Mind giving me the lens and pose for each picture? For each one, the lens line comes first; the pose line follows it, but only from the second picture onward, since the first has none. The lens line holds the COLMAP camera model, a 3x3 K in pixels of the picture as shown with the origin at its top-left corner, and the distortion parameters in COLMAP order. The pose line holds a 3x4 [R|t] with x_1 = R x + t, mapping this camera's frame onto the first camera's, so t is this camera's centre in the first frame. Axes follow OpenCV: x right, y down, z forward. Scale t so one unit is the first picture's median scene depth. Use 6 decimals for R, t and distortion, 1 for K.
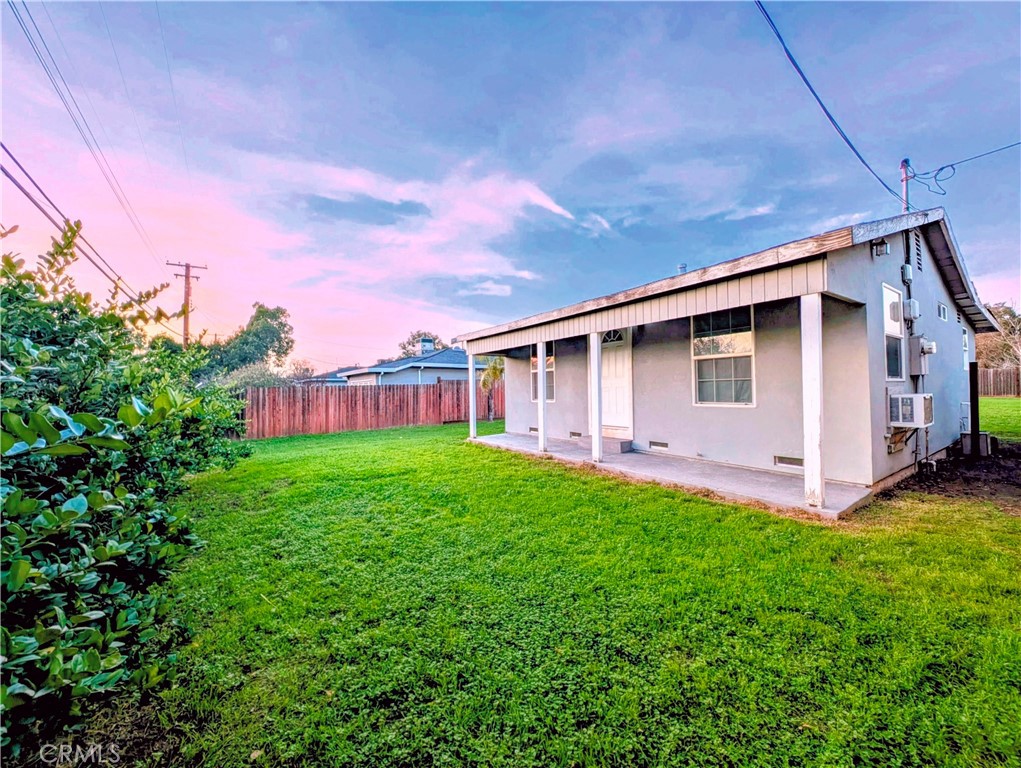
lens RADIAL K [[393.7, 0, 511.2], [0, 393.7, 386.7], [0, 0, 1]] dist [-0.006685, 0.001082]
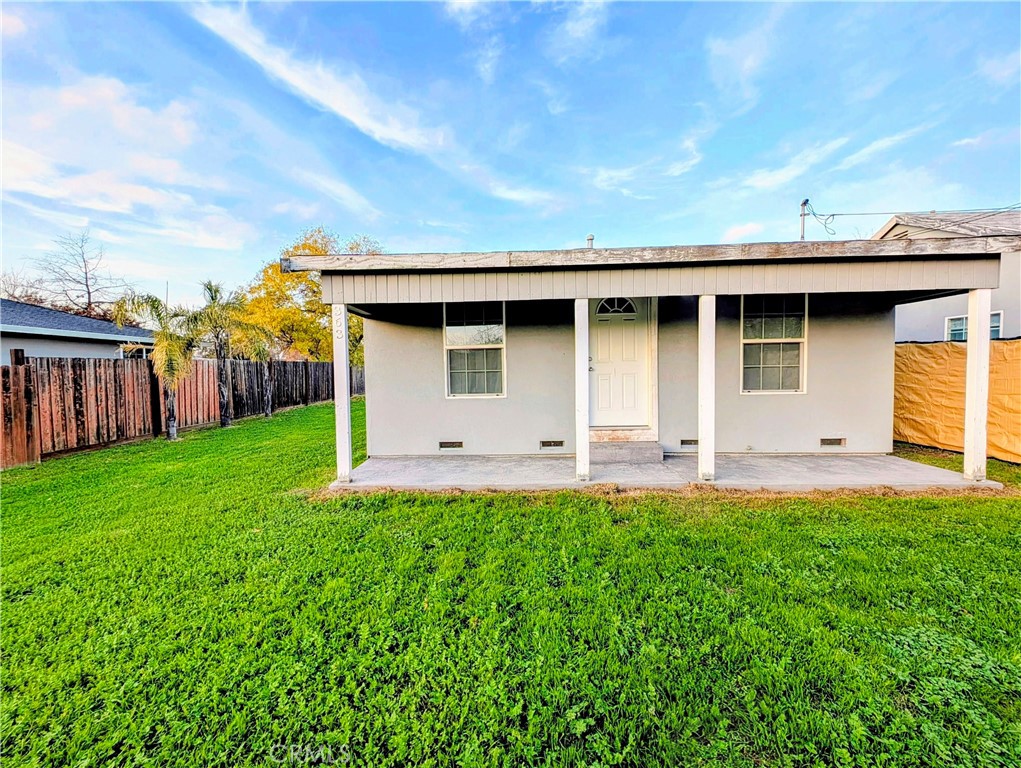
lens RADIAL K [[393.7, 0, 510.4], [0, 393.7, 382.3], [0, 0, 1]] dist [-0.006685, 0.001082]
pose [[0.587426, -0.000256, 0.809278, -0.330978], [-0.003688, 0.999989, 0.002993, 0.011059], [-0.809270, -0.004742, 0.587418, 0.512724]]
